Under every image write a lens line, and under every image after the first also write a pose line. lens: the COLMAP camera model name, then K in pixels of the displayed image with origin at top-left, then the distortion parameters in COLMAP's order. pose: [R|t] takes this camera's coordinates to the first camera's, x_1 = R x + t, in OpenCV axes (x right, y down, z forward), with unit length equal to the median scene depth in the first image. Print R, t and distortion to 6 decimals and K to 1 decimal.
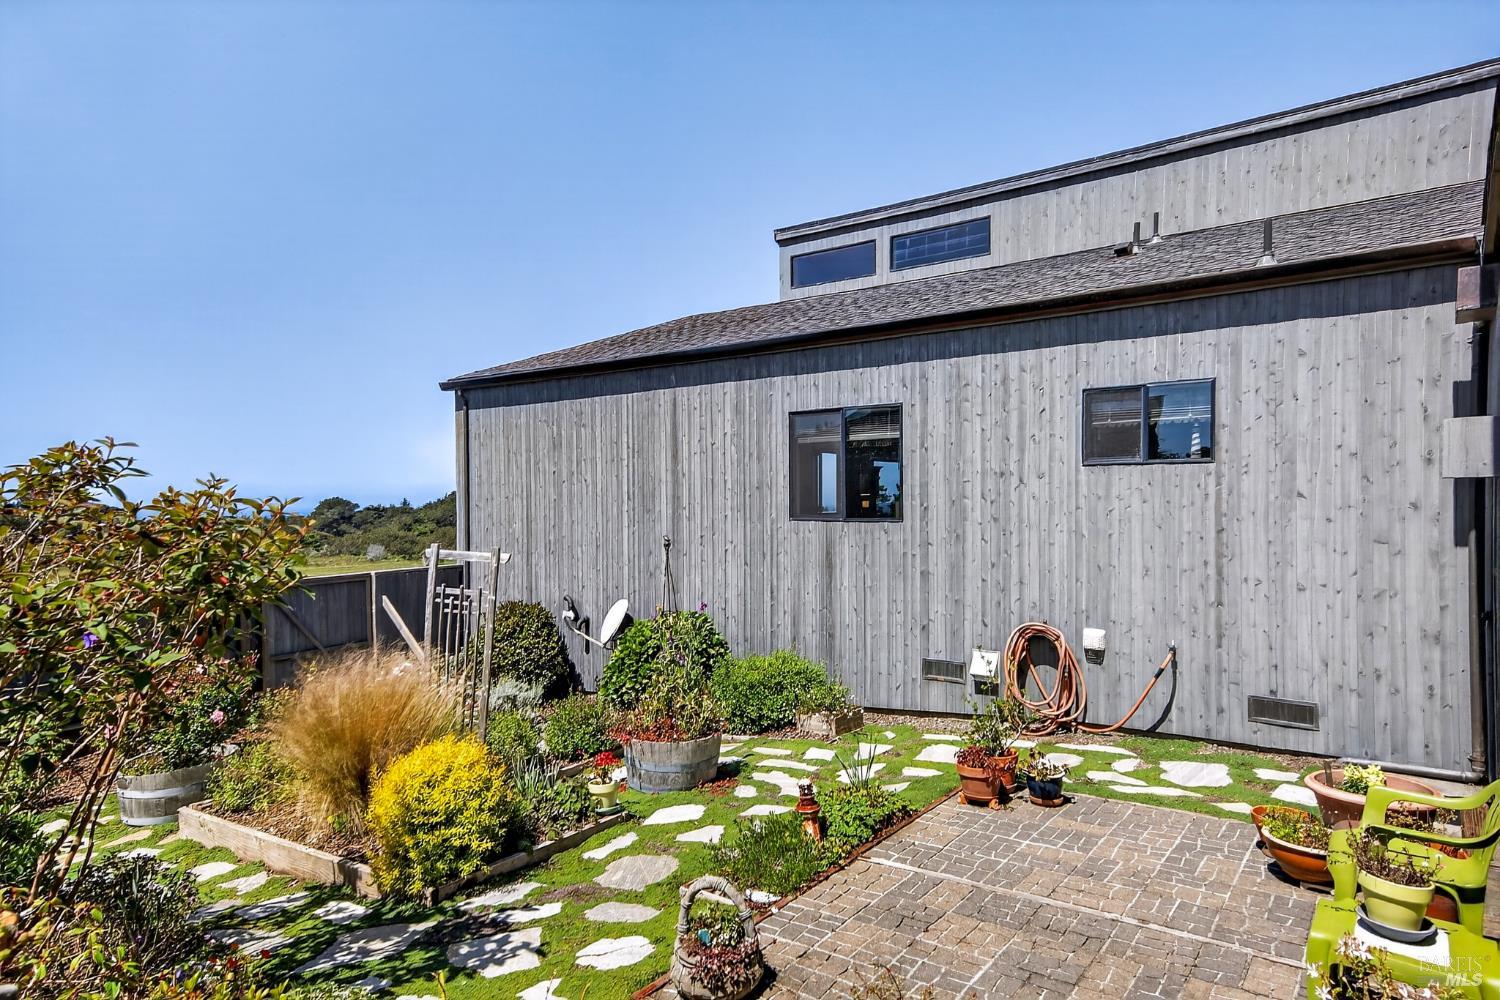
lens RADIAL K [[906.0, 0, 748.0], [0, 906.0, 513.9], [0, 0, 1]] dist [0.101712, 0.001968]
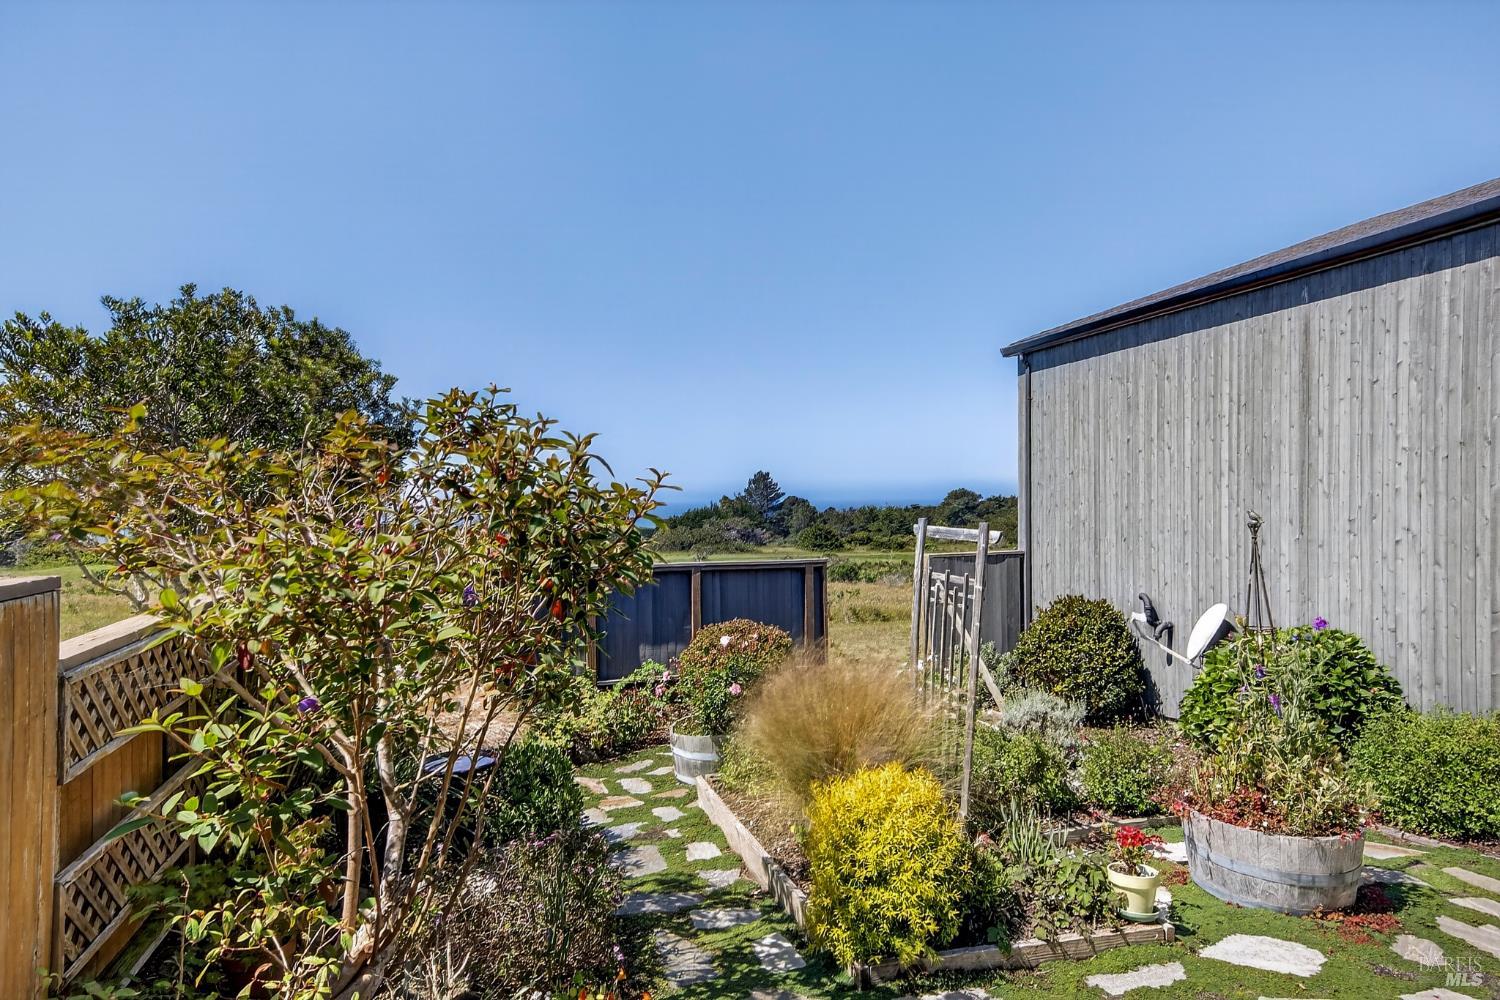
lens RADIAL K [[906.0, 0, 748.0], [0, 906.0, 513.9], [0, 0, 1]] dist [0.101712, 0.001968]
pose [[0.793707, 0.007328, -0.608256, 0.022881], [-0.001169, 0.999944, 0.010522, 0.014436], [0.608299, -0.007640, 0.793671, 0.180233]]
